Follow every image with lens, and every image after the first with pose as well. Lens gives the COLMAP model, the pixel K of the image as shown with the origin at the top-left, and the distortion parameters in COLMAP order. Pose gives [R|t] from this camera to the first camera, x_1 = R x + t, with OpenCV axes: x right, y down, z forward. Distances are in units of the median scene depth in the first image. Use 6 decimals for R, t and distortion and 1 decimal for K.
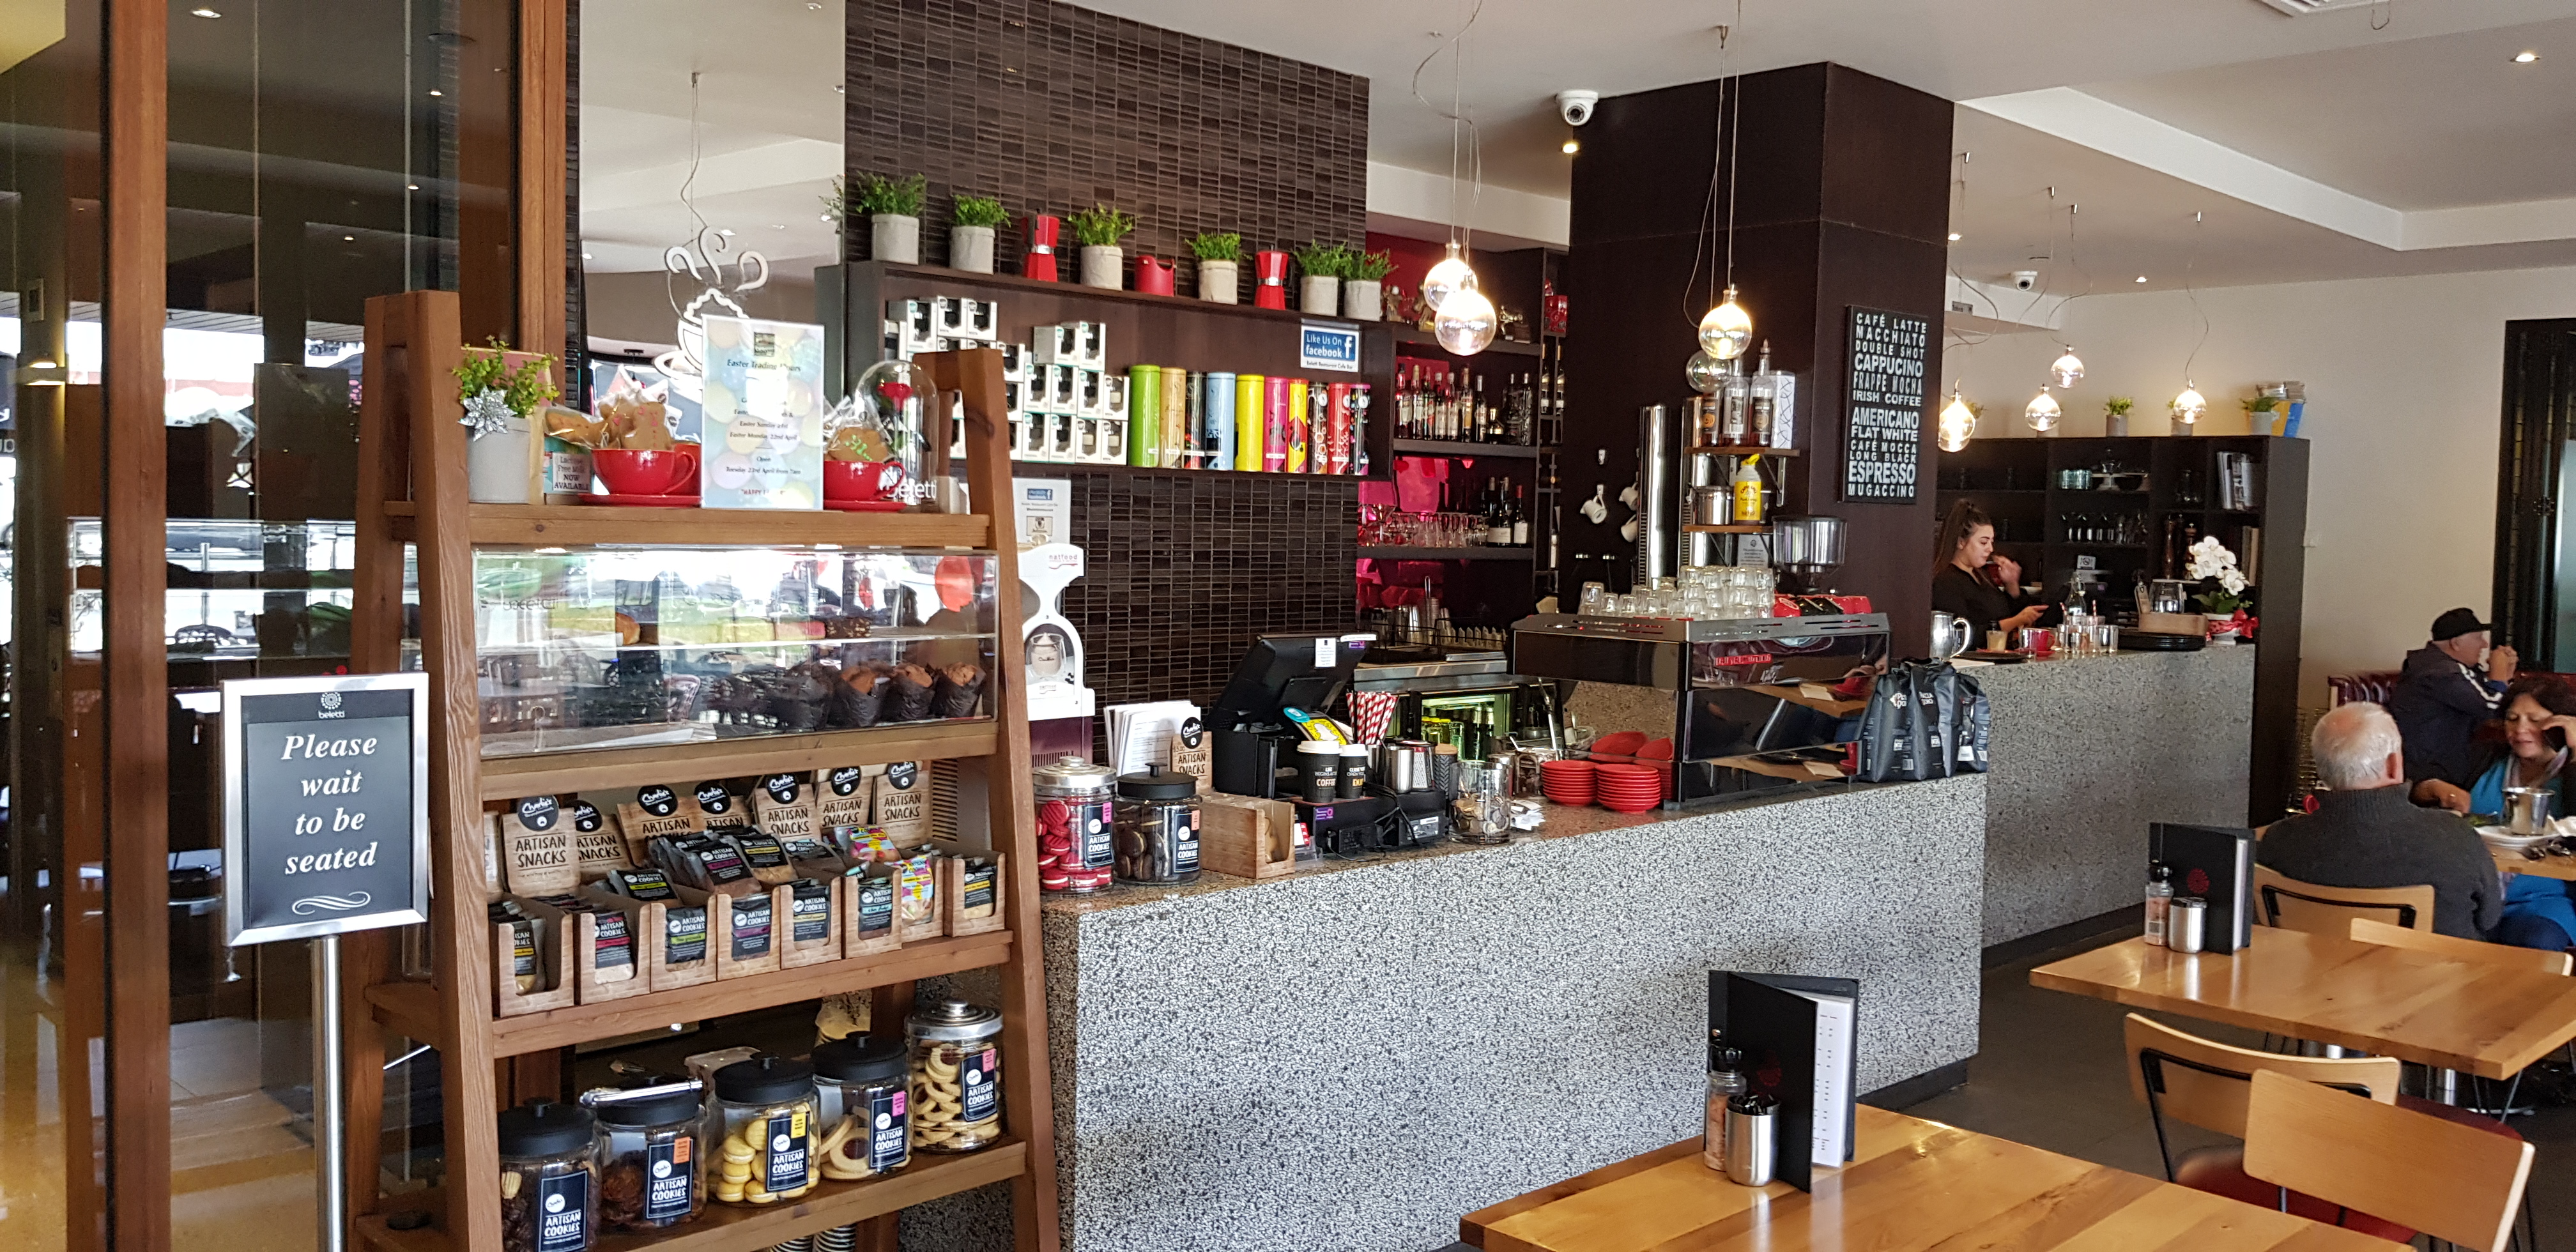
lens RADIAL K [[1998.6, 0, 1292.4], [0, 1998.6, 623.1], [0, 0, 1]] dist [0.092261, -0.147561]
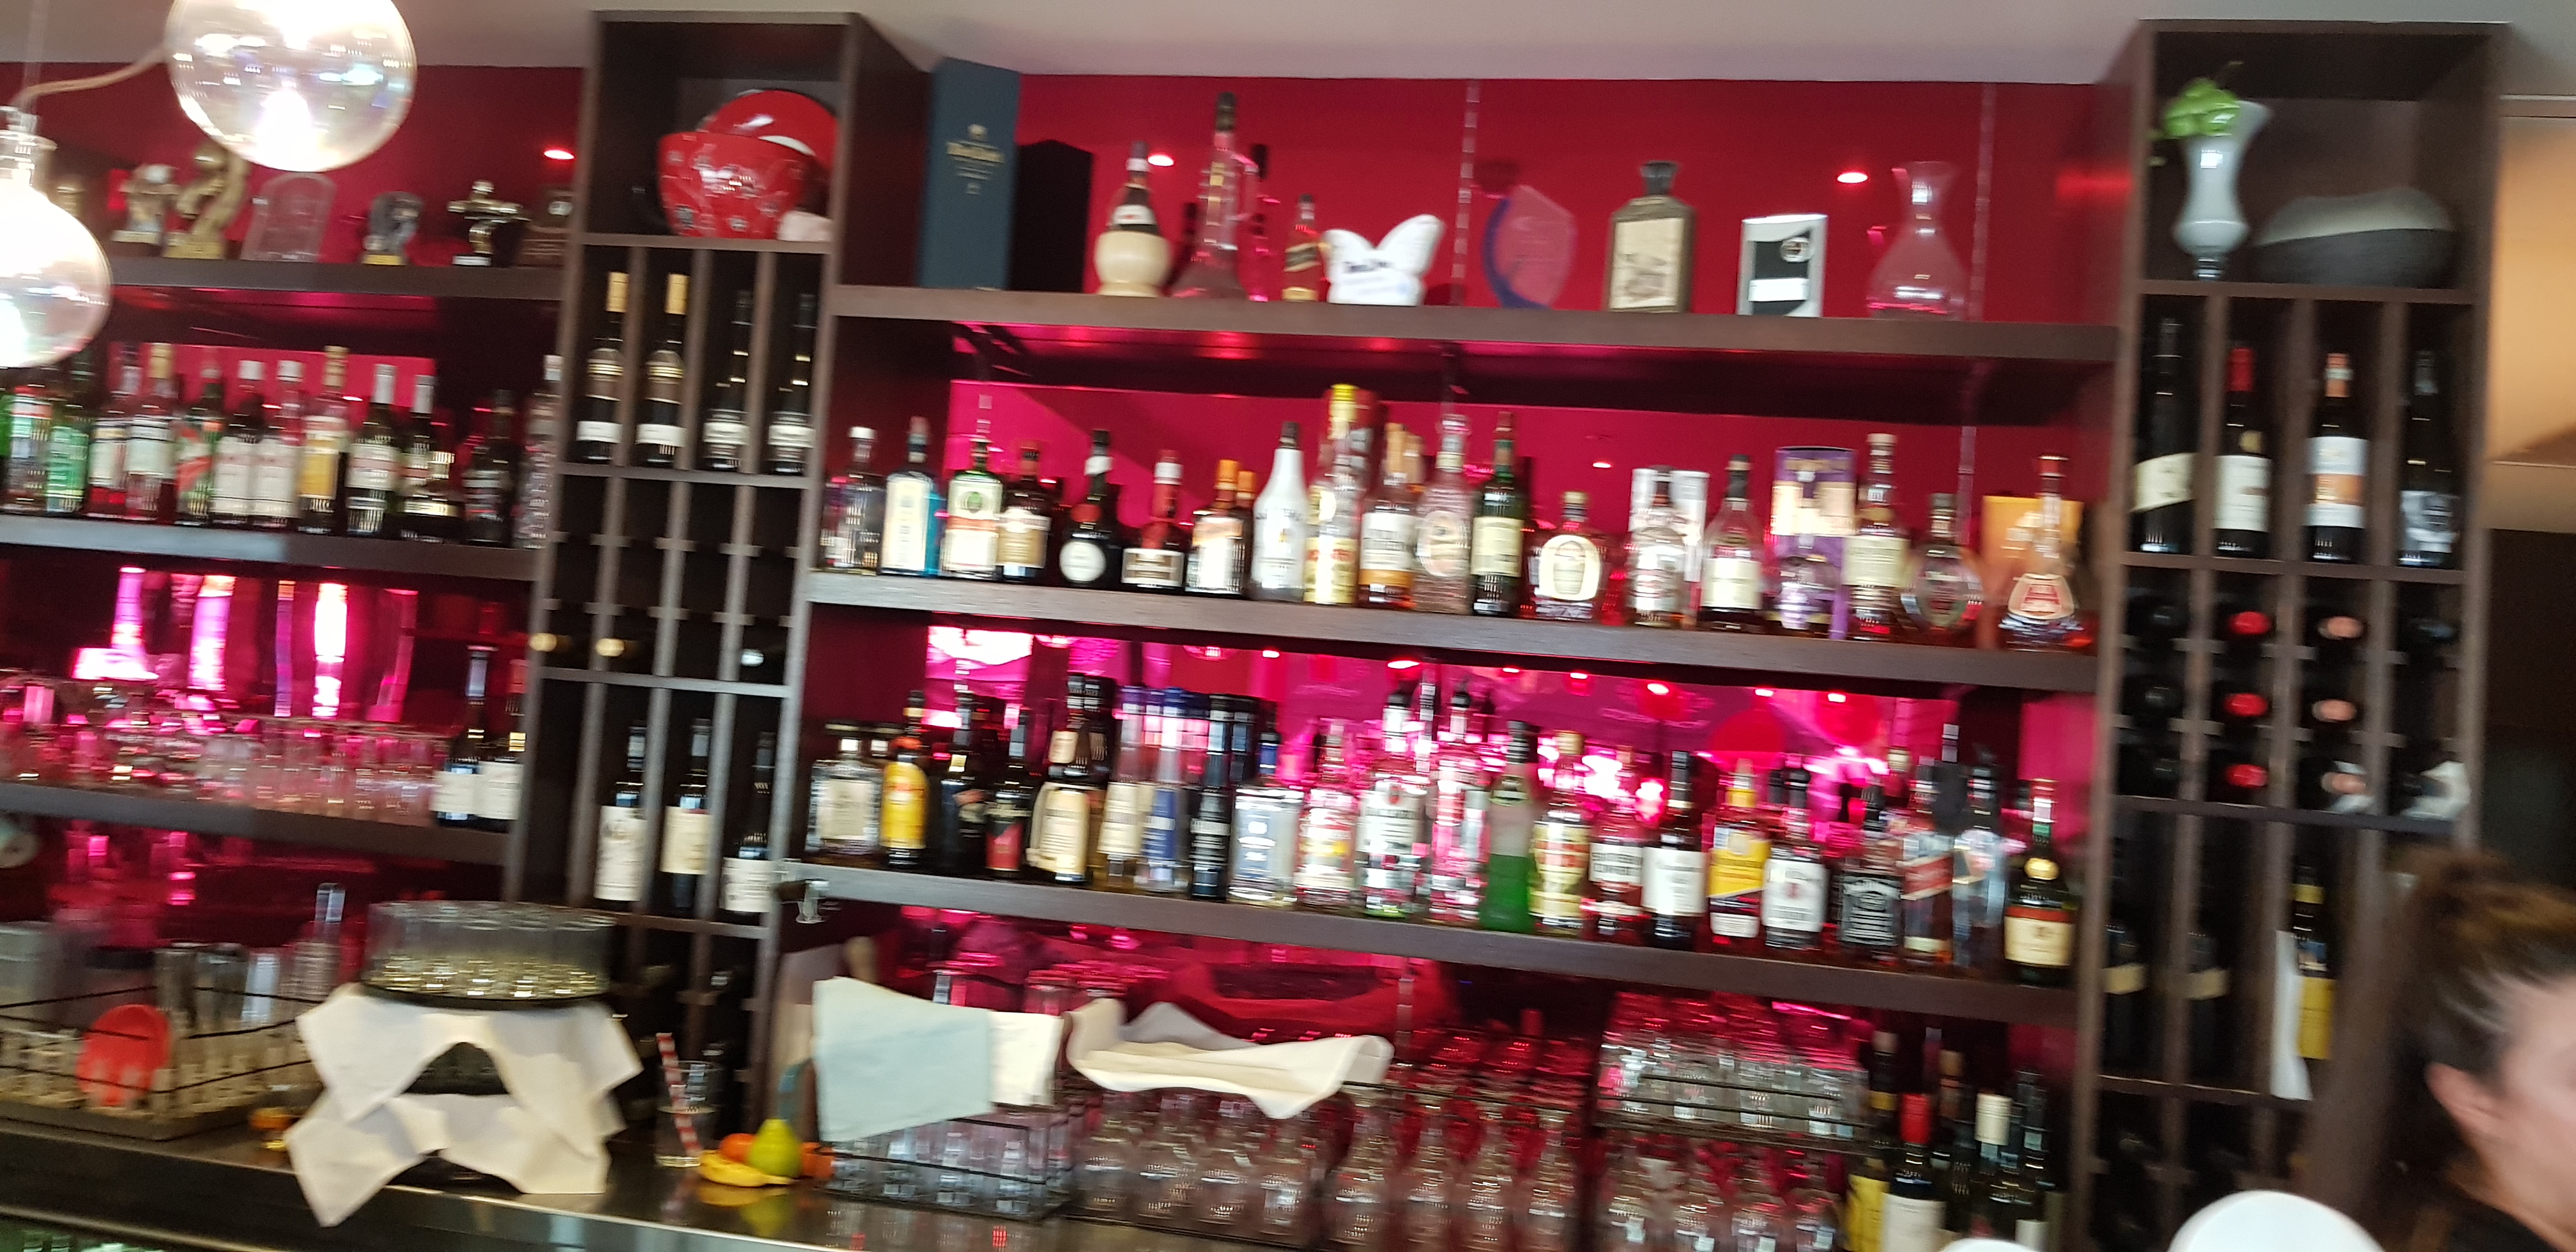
lens RADIAL K [[1998.6, 0, 1274.6], [0, 1998.6, 655.5], [0, 0, 1]] dist [0.092261, -0.147561]
pose [[0.549260, -0.013908, -0.835536, 0.850627], [-0.118229, 0.988510, -0.094175, -0.088206], [0.827245, 0.150511, 0.541305, 1.576550]]
